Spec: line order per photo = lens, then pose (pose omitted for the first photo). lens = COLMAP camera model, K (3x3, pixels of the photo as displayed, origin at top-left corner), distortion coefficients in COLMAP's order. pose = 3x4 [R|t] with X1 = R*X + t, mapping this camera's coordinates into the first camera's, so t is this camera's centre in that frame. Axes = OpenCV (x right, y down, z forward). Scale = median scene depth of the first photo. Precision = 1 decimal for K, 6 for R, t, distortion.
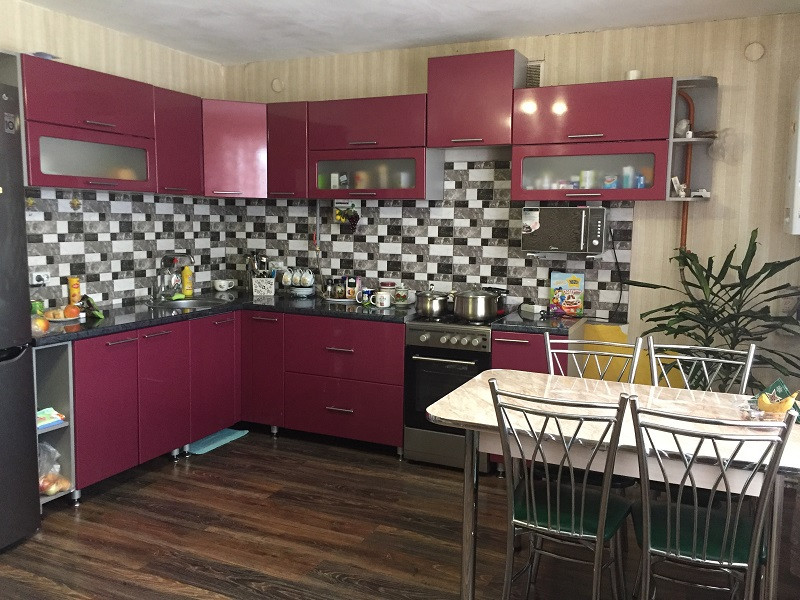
lens RADIAL K [[693.4, 0, 404.5], [0, 693.4, 299.7], [0, 0, 1]] dist [0.103581, -0.120426]
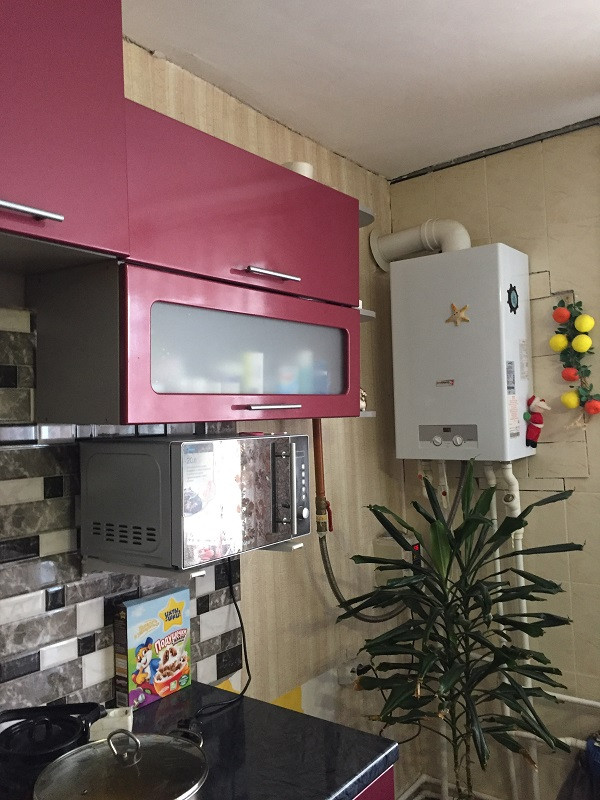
lens RADIAL K [[693.4, 0, 302.5], [0, 693.4, 399.7], [0, 0, 1]] dist [0.103581, -0.120426]
pose [[0.215668, 0.002058, 0.976465, -0.145153], [0.147675, 0.988427, -0.034700, -0.123810], [-0.965235, 0.151683, 0.212868, 0.806034]]
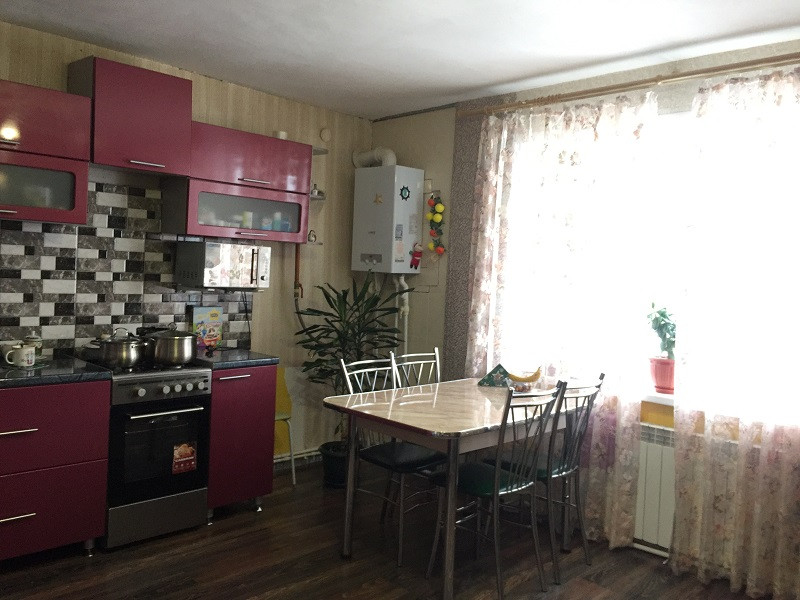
lens RADIAL K [[693.4, 0, 400.7], [0, 693.4, 297.8], [0, 0, 1]] dist [0.103581, -0.120426]
pose [[0.343117, -0.039361, 0.938468, -0.620416], [0.066610, 0.997626, 0.017489, -0.050067], [-0.936928, 0.056510, 0.344924, 0.379069]]
